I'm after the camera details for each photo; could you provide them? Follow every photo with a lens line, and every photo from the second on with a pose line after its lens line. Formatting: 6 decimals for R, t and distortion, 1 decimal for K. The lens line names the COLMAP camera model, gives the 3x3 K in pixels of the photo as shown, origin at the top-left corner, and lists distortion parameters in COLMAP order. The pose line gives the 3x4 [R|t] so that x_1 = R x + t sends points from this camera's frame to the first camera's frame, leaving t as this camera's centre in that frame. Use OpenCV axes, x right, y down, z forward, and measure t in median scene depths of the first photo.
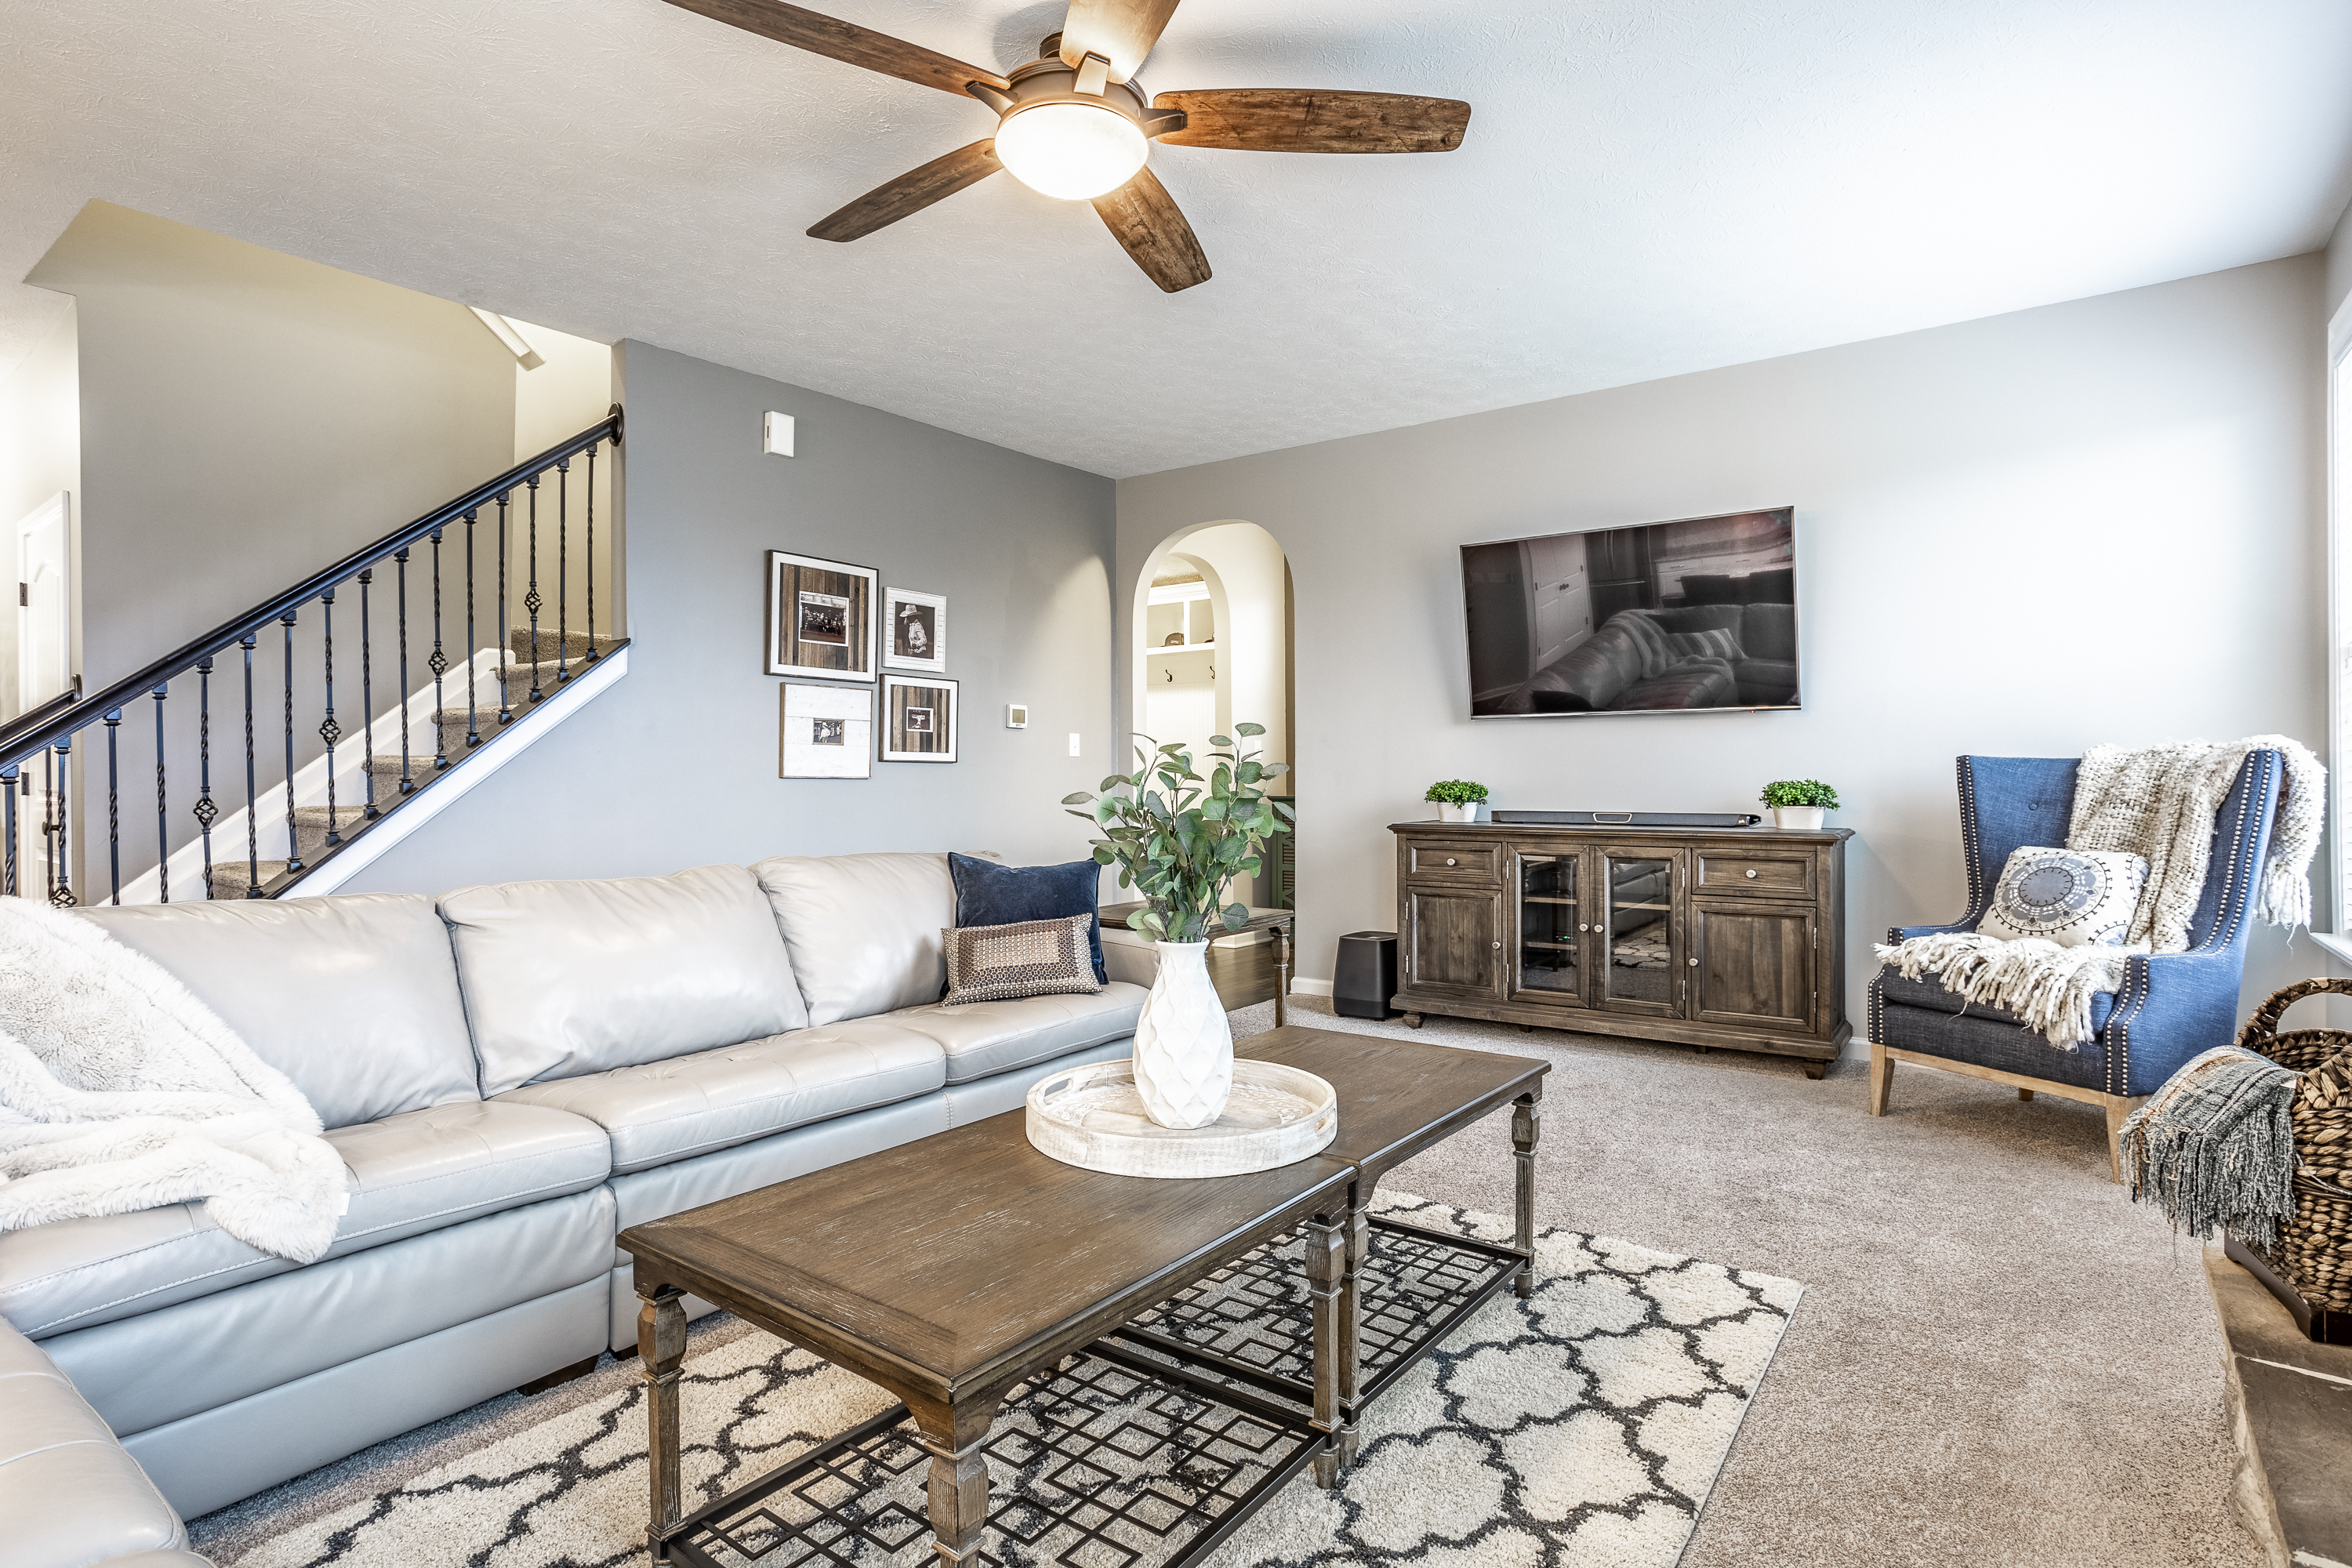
lens RADIAL K [[1203.3, 0, 1169.5], [0, 1203.3, 783.2], [0, 0, 1]] dist [0.001247, 0.002571]
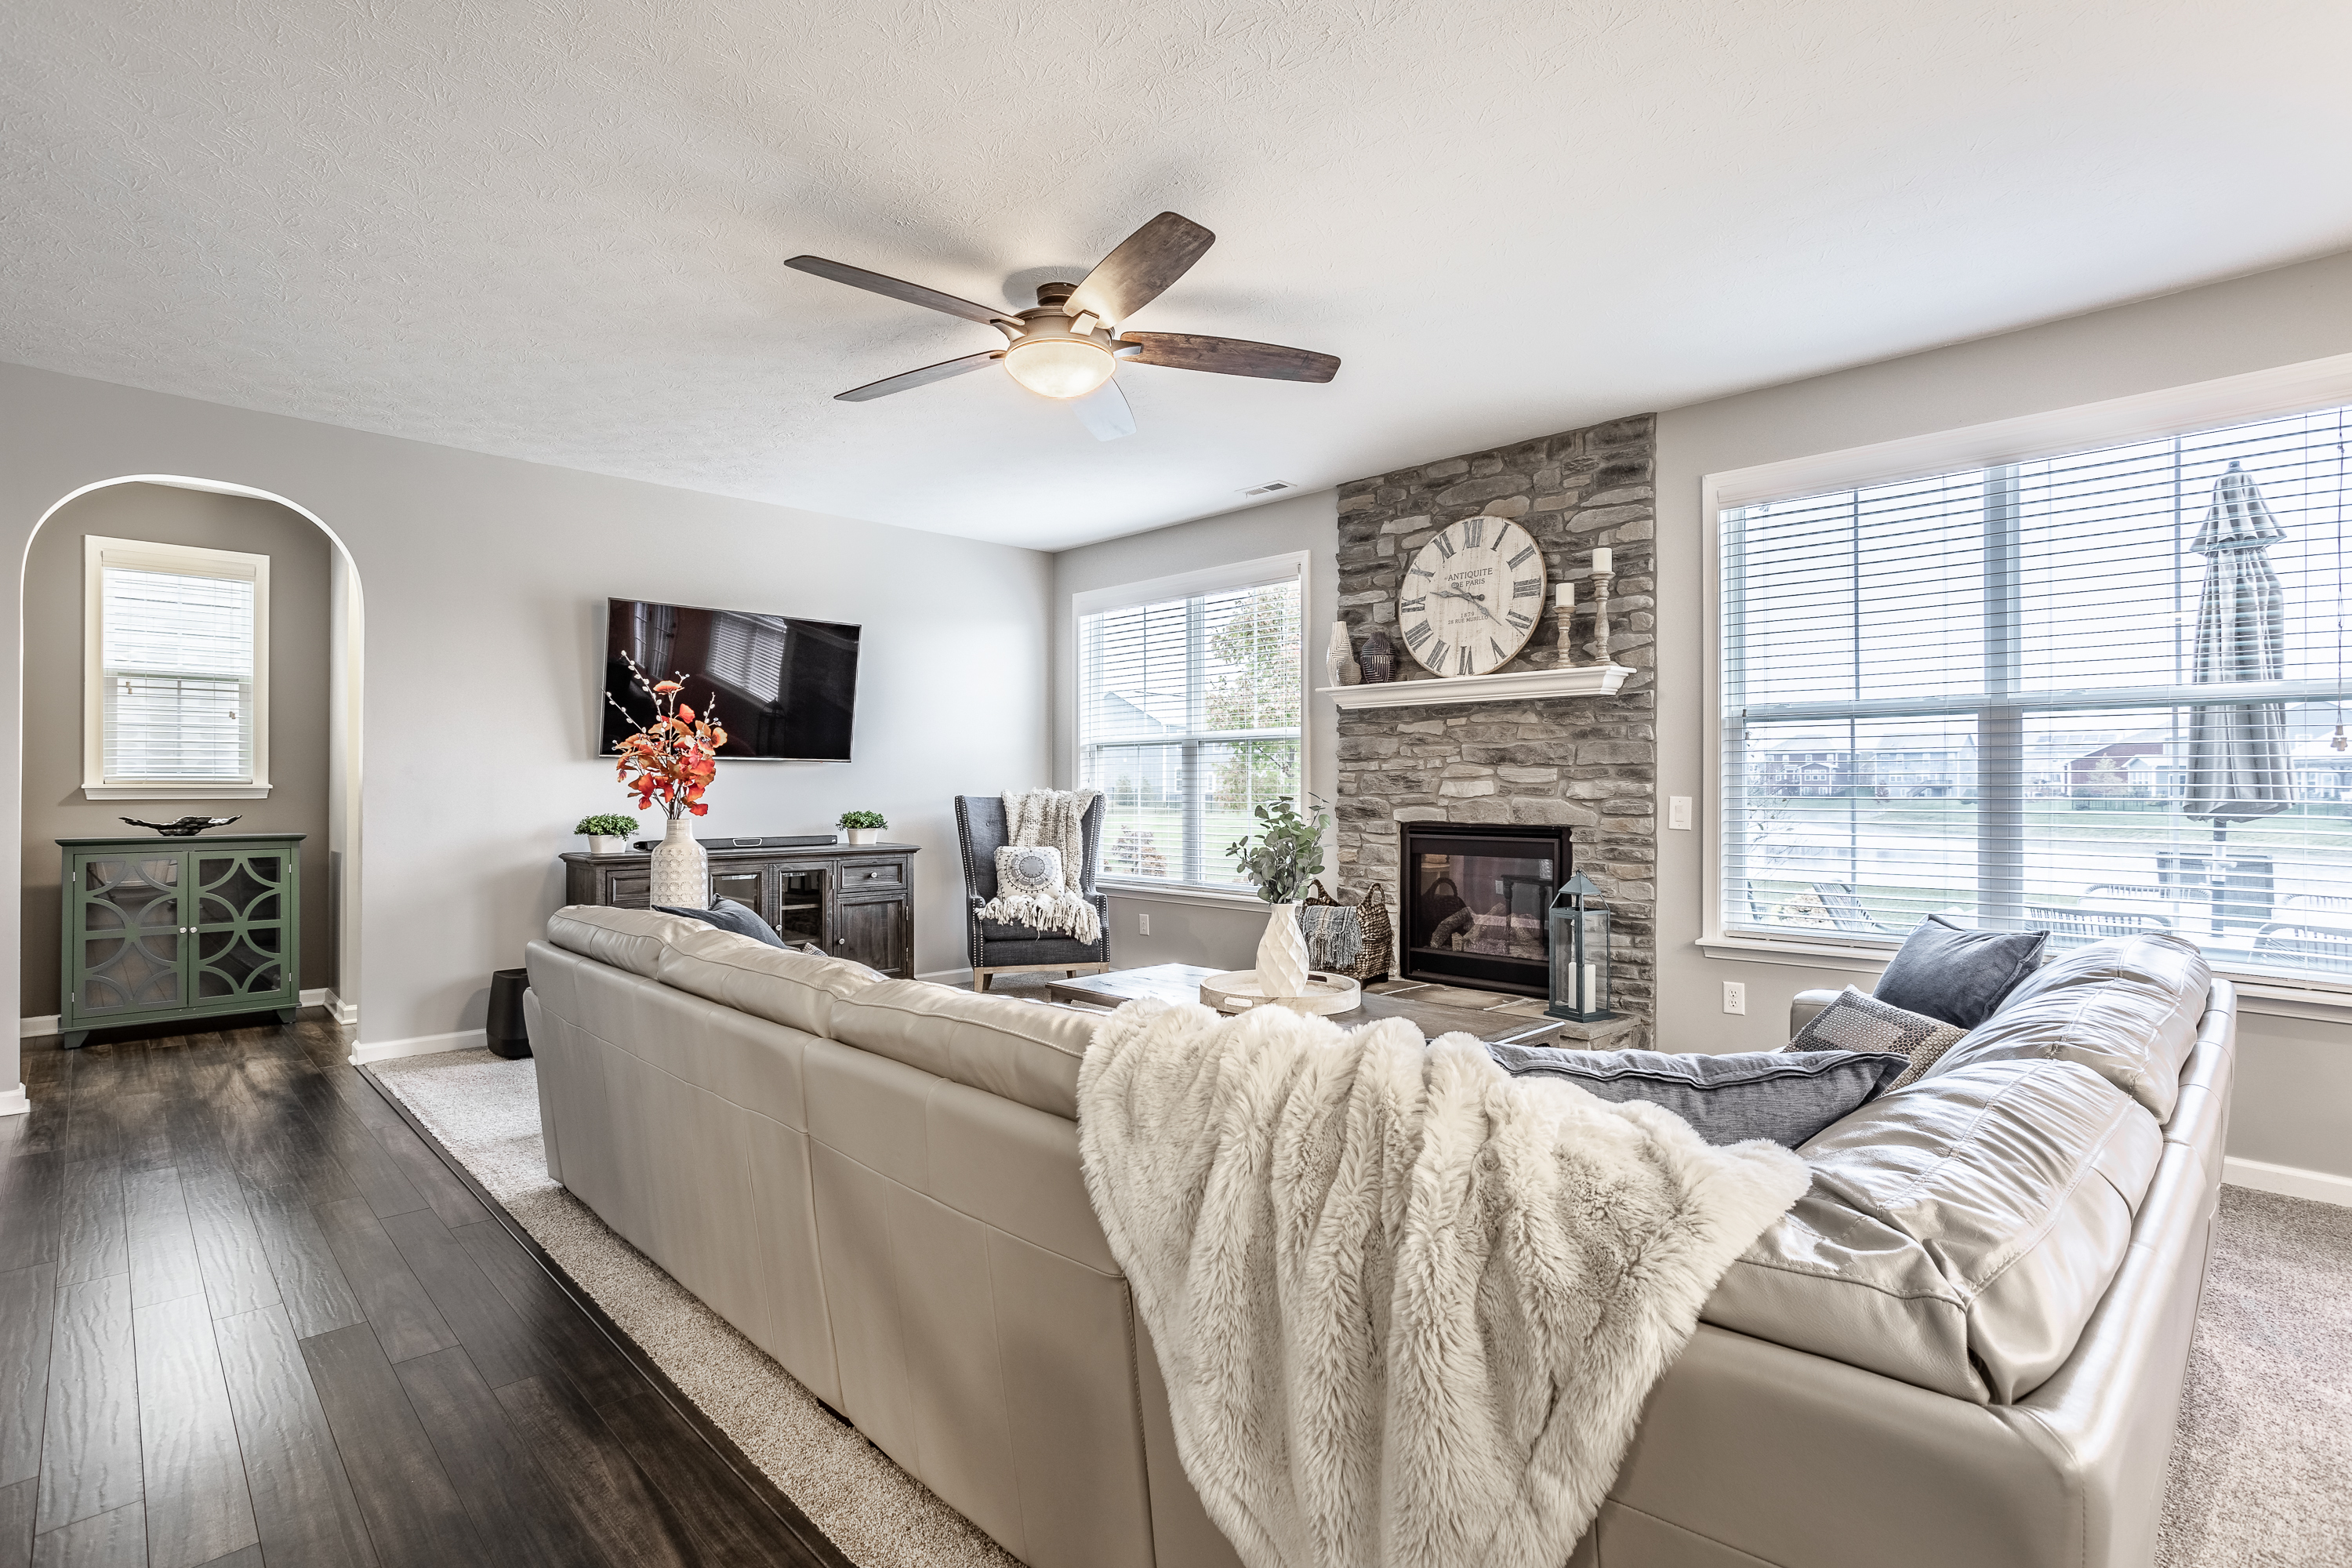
lens RADIAL K [[1210.0, 0, 1171.4], [0, 1210.0, 781.5], [0, 0, 1]] dist [0.006129, 0.003485]
pose [[0.106535, 0.012863, 0.994226, -0.933178], [0.008405, 0.999869, -0.013837, -0.015708], [-0.994273, 0.009830, 0.106413, 0.482148]]
